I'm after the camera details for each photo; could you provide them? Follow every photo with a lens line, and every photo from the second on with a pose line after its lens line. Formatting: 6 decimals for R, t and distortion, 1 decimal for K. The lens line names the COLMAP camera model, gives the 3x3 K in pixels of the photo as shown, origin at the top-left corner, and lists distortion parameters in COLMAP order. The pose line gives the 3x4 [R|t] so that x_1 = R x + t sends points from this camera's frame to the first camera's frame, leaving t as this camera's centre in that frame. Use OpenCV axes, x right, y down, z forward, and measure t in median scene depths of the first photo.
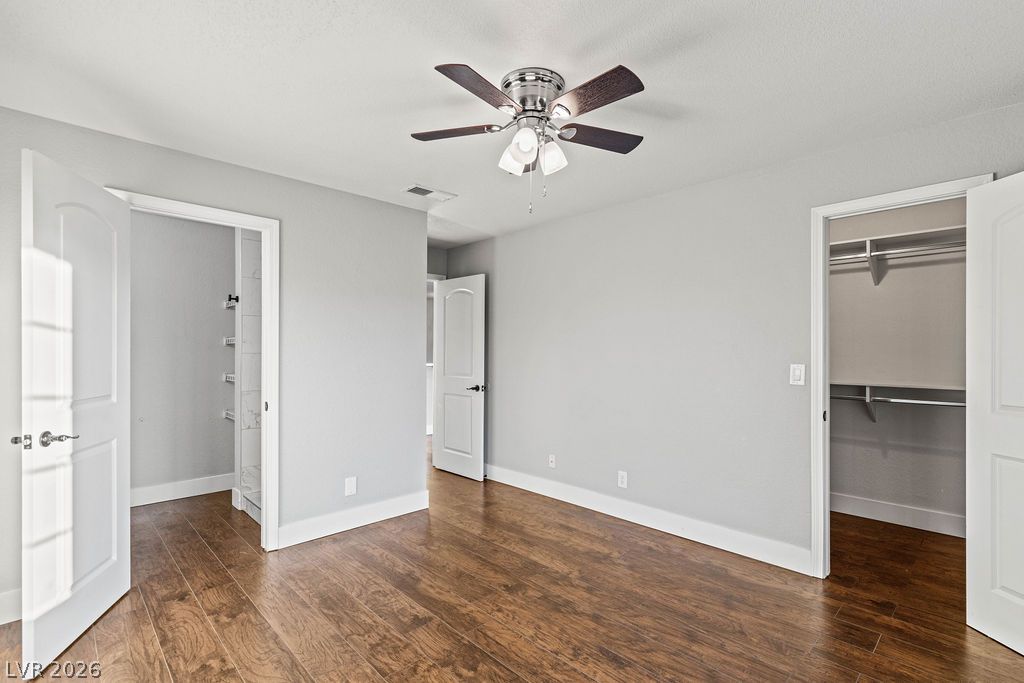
lens RADIAL K [[469.1, 0, 520.9], [0, 469.1, 346.9], [0, 0, 1]] dist [0.001876, 0.000148]
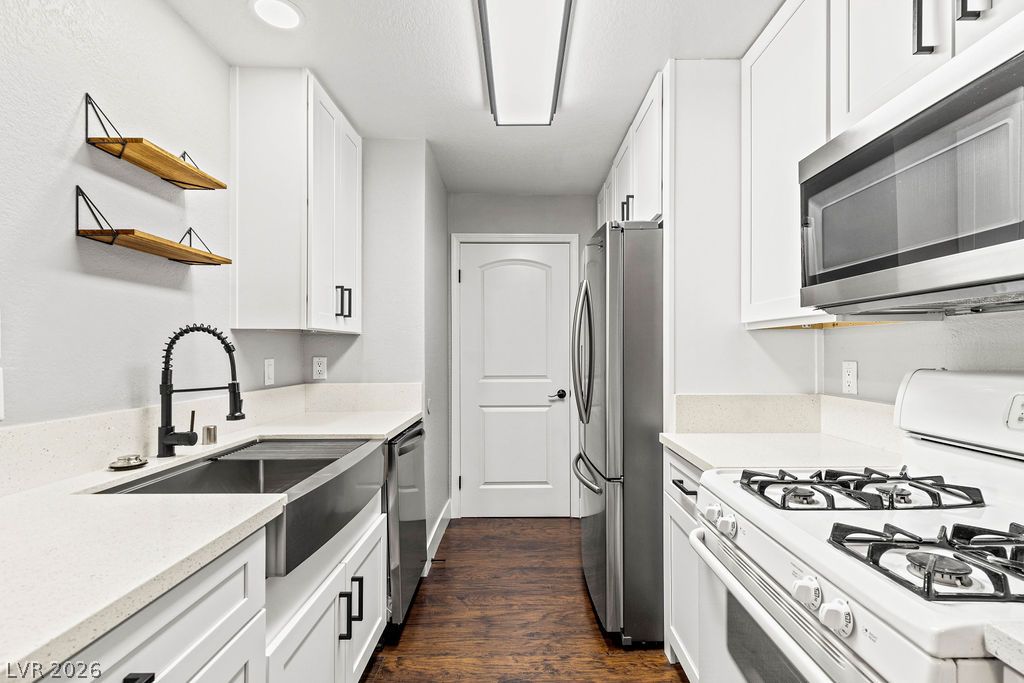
lens RADIAL K [[485.8, 0, 514.7], [0, 485.8, 348.3], [0, 0, 1]] dist [0.060199, -0.000132]
pose [[-0.696986, -0.008964, -0.717029, 1.119969], [0.004831, 0.999840, -0.017195, 0.044974], [0.717068, -0.015449, -0.696832, 1.754631]]
